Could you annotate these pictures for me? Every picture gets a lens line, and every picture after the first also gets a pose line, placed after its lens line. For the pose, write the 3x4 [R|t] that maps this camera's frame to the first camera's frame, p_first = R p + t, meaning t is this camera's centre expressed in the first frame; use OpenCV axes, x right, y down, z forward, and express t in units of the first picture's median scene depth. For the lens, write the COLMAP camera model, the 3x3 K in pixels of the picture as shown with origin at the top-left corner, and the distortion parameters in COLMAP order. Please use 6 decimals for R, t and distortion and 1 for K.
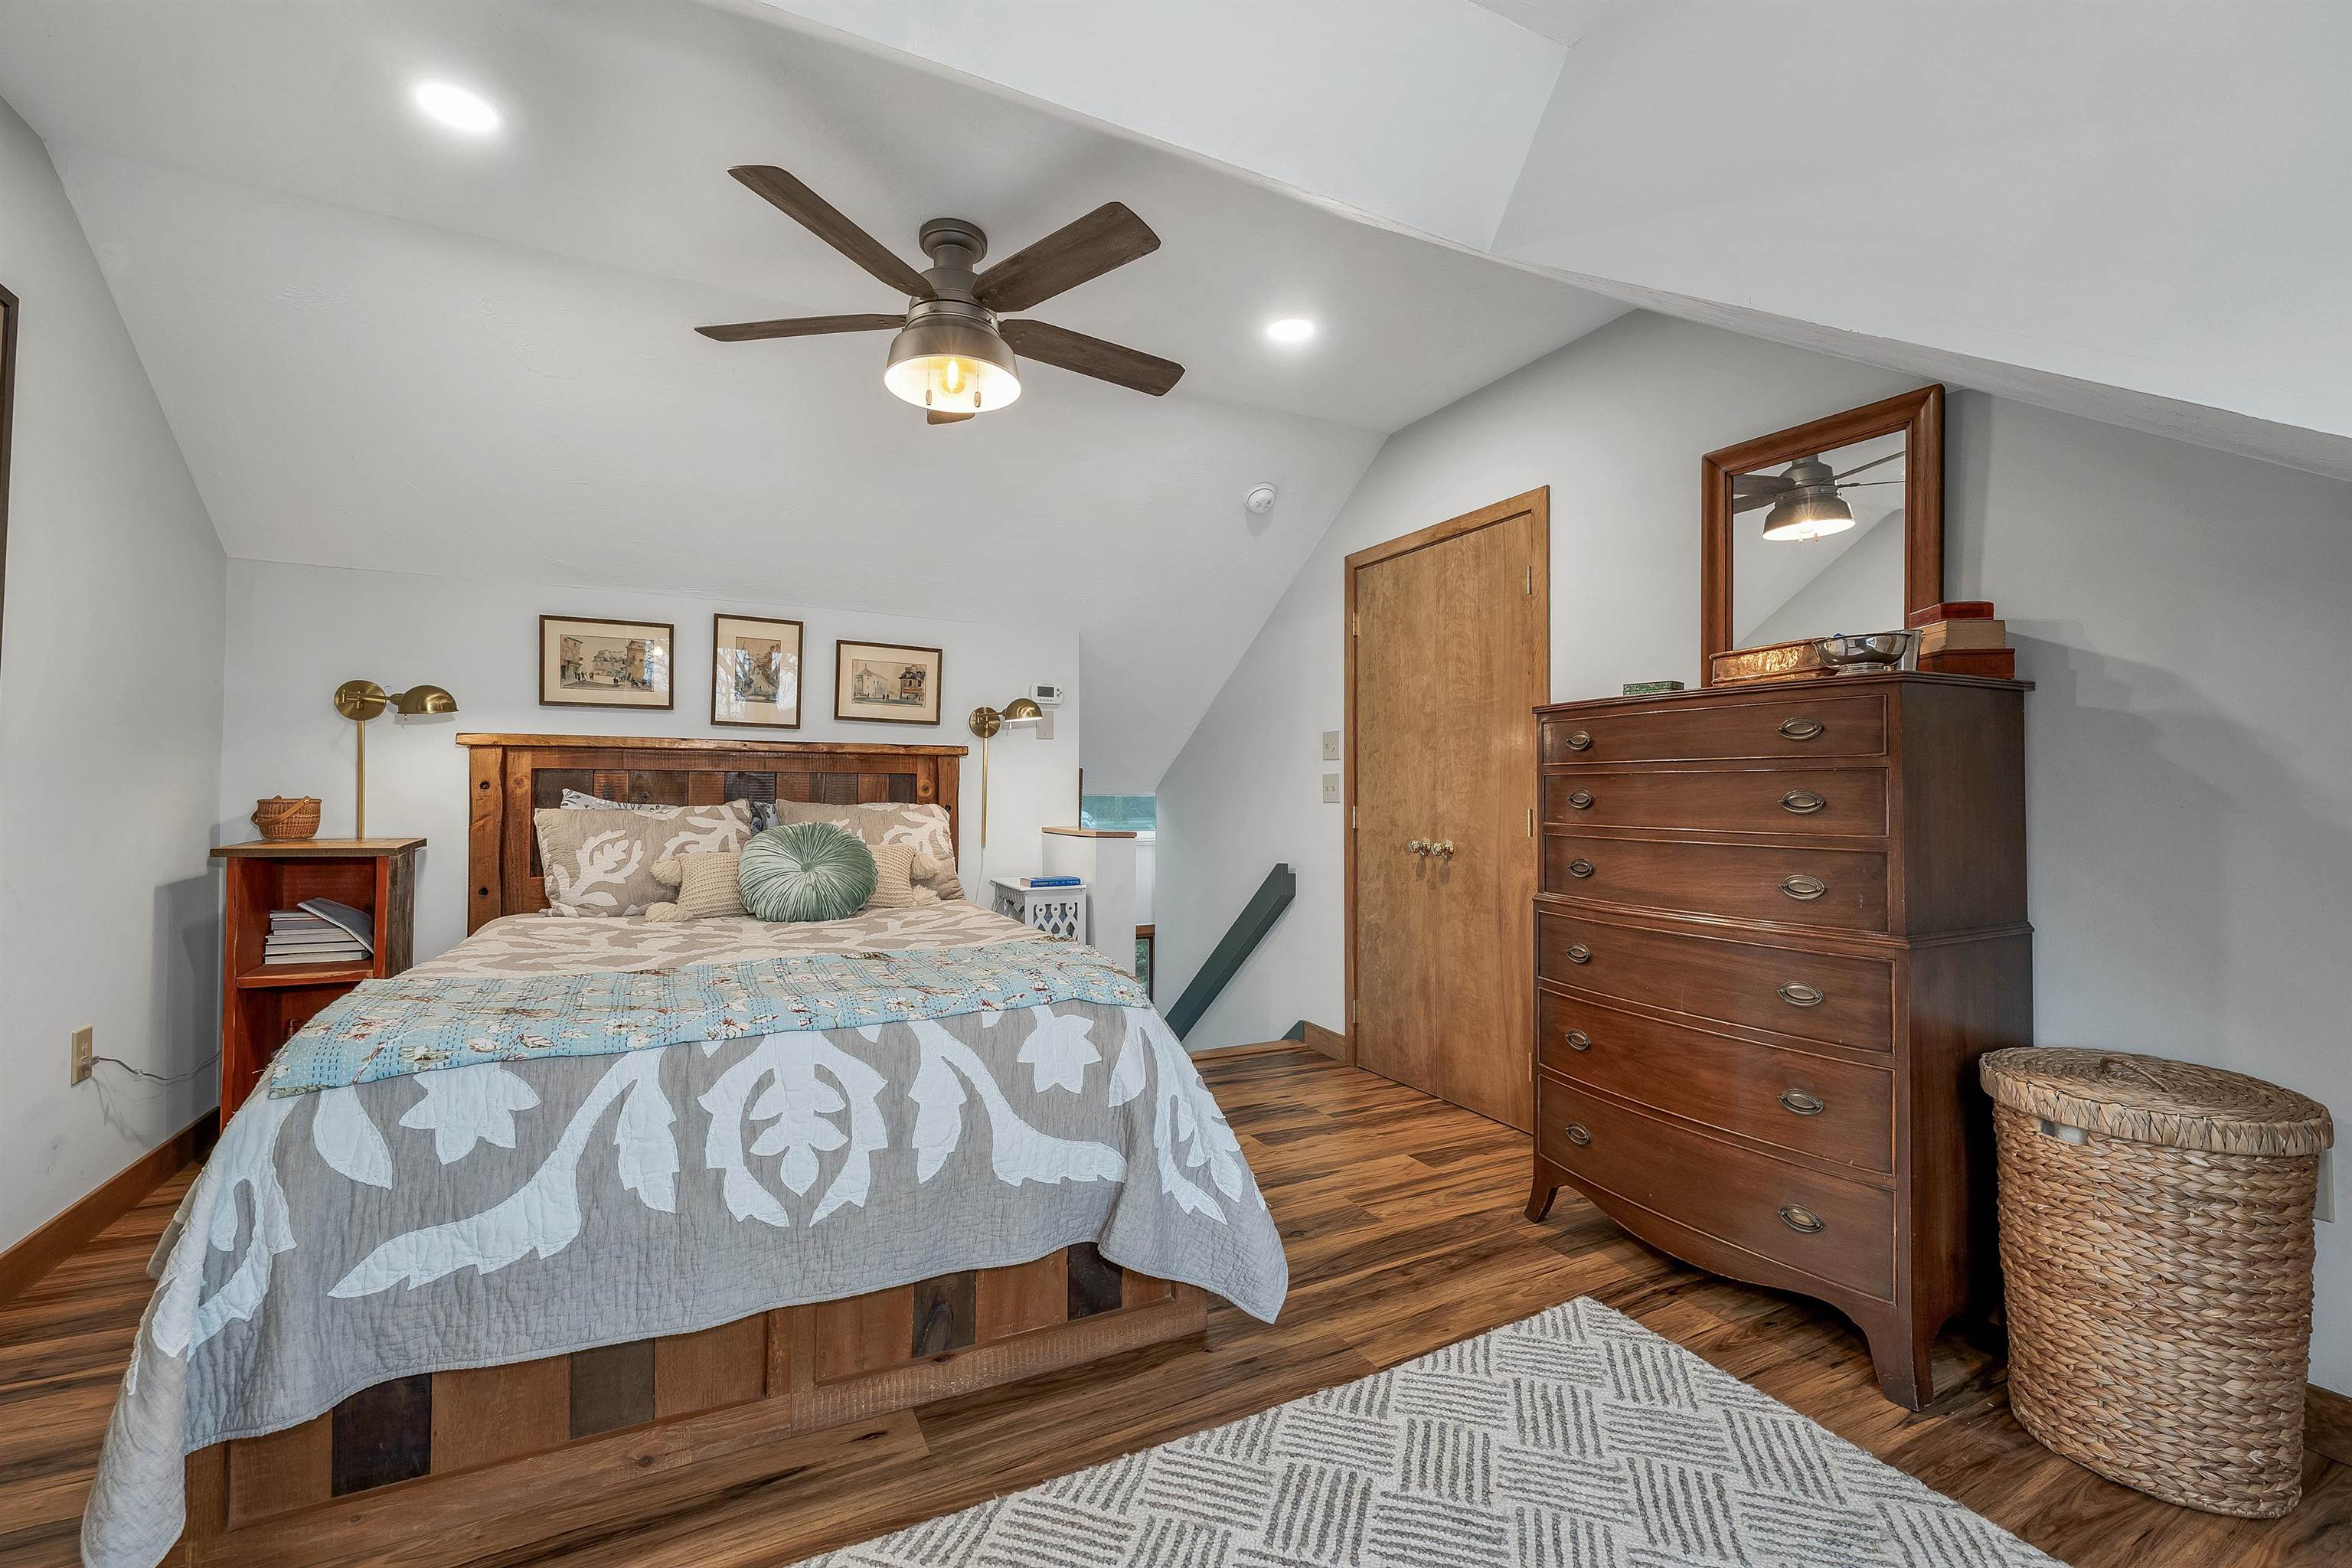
lens RADIAL K [[997.0, 0, 1177.5], [0, 997.0, 791.9], [0, 0, 1]] dist [0.003351, -0.001224]
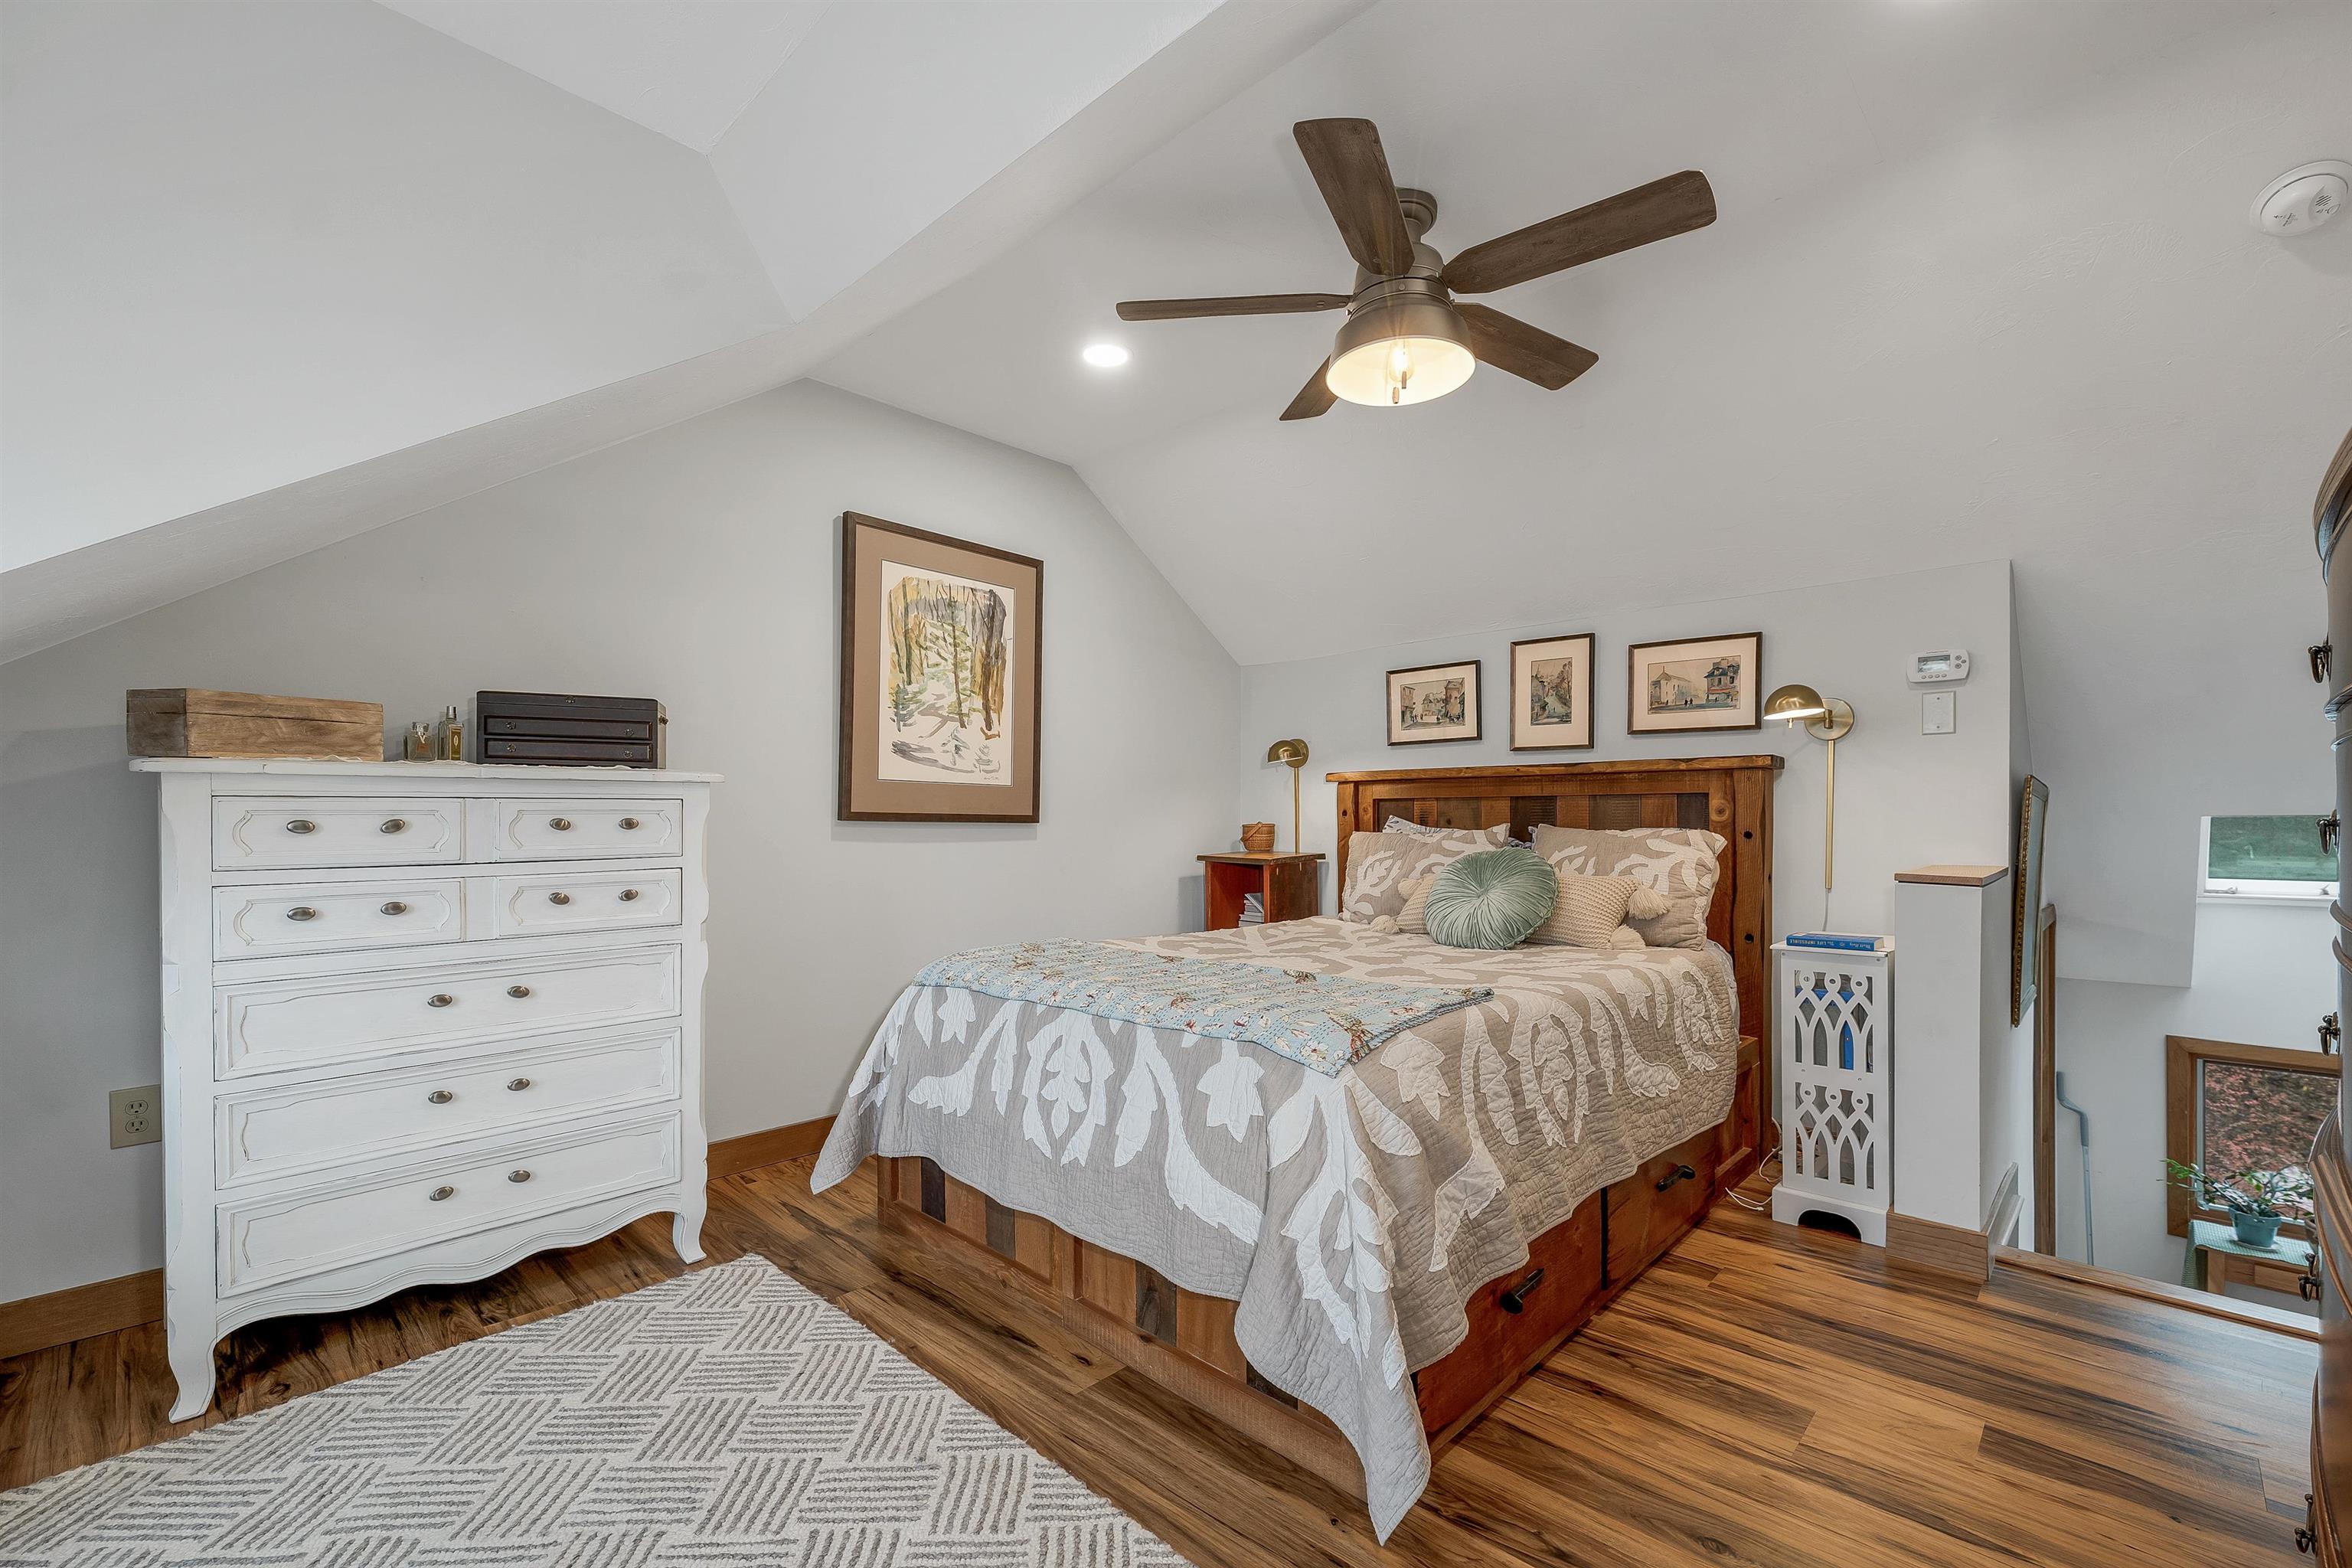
lens RADIAL K [[997.0, 0, 1151.5], [0, 997.0, 827.4], [0, 0, 1]] dist [0.003351, -0.001224]
pose [[0.310817, 0.003353, -0.950464, 0.455390], [0.007885, 0.999950, 0.006106, 0.001912], [0.950437, -0.009393, 0.310776, 0.383599]]
